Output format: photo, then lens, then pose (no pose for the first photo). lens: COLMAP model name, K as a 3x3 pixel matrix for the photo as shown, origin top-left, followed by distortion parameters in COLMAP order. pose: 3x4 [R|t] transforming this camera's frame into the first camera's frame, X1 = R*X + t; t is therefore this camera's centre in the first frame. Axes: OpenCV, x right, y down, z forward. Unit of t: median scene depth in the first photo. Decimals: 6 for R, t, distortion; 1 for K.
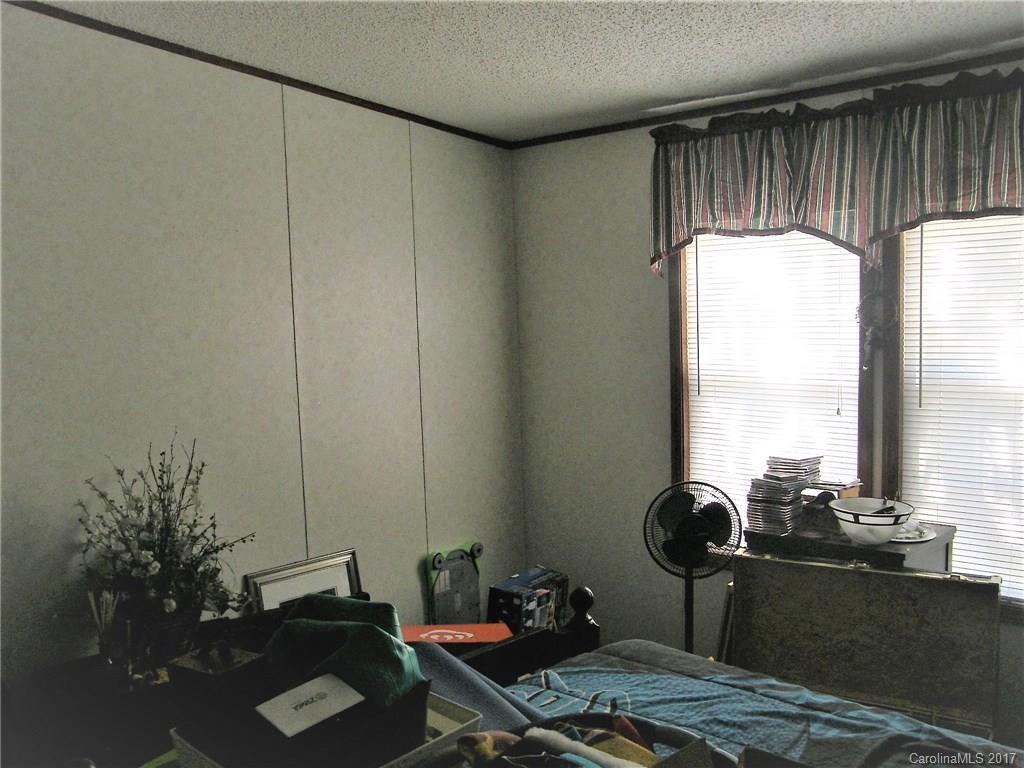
lens RADIAL K [[971.2, 0, 514.5], [0, 971.2, 405.7], [0, 0, 1]] dist [-0.102294, 0.123365]
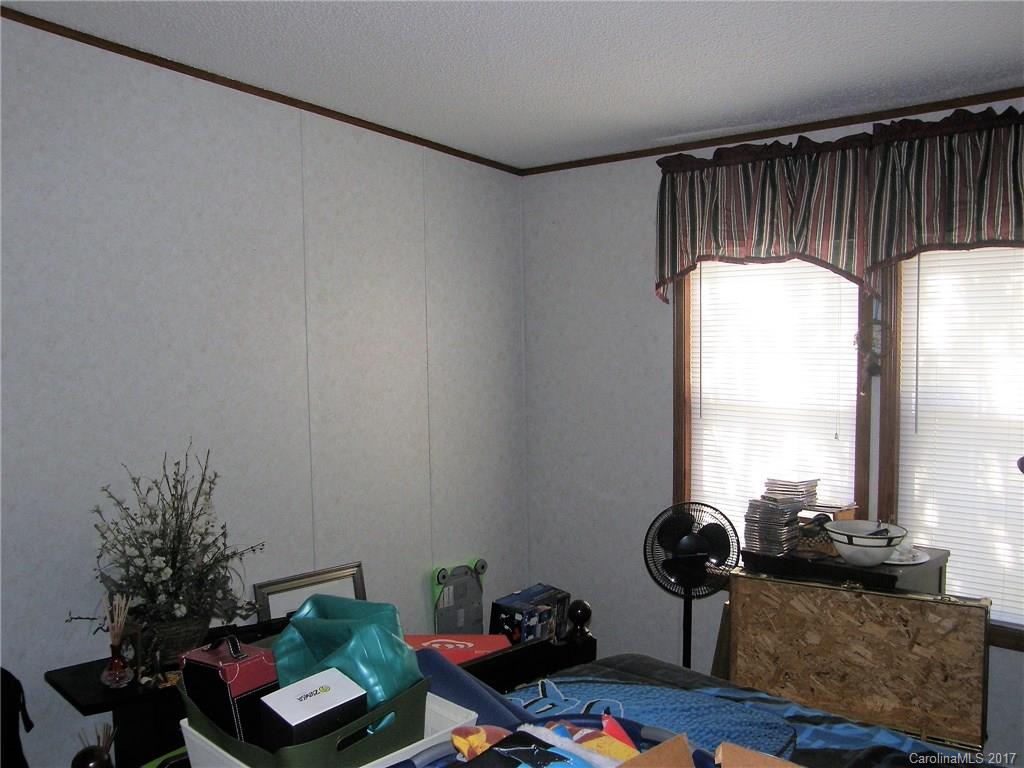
lens RADIAL K [[971.2, 0, 514.5], [0, 971.2, 405.7], [0, 0, 1]] dist [-0.102294, 0.123365]
pose [[0.999765, 0.018639, -0.011060, 0.006137], [-0.018904, 0.999523, -0.024425, 0.005674], [0.010599, 0.024628, 0.999640, -0.028618]]
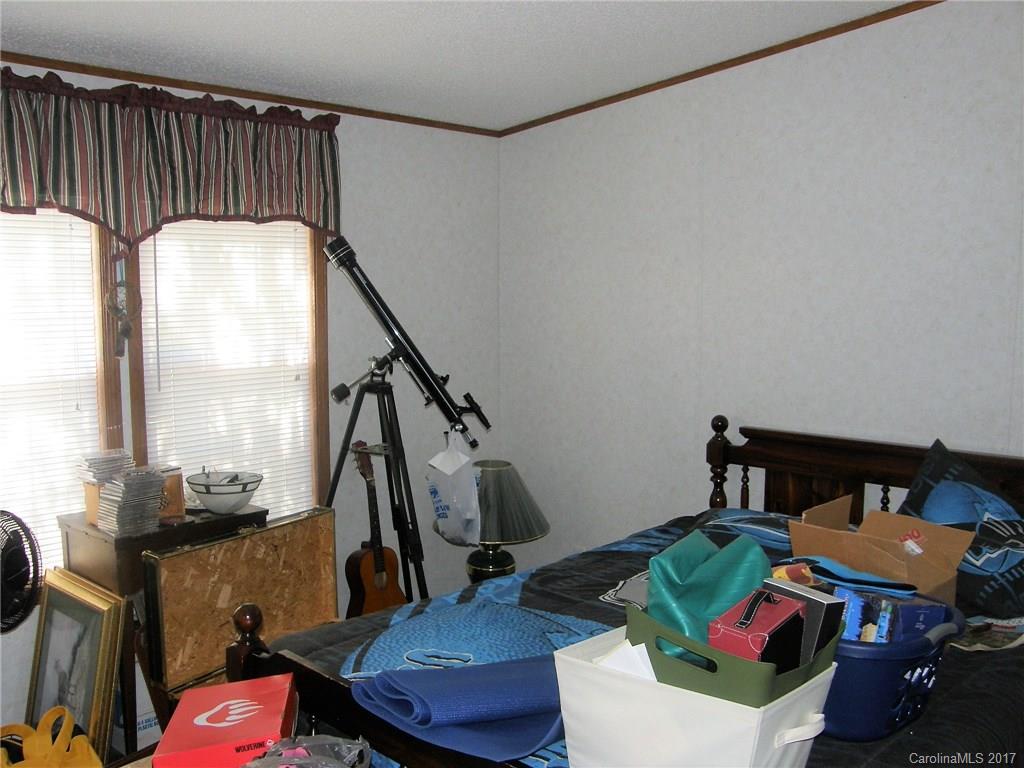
lens RADIAL K [[971.2, 0, 514.5], [0, 971.2, 405.7], [0, 0, 1]] dist [-0.102294, 0.123365]
pose [[-0.008437, -0.093271, 0.995605, -0.672603], [0.103940, 0.990165, 0.093642, -0.042902], [-0.994548, 0.104273, 0.001341, 0.624111]]
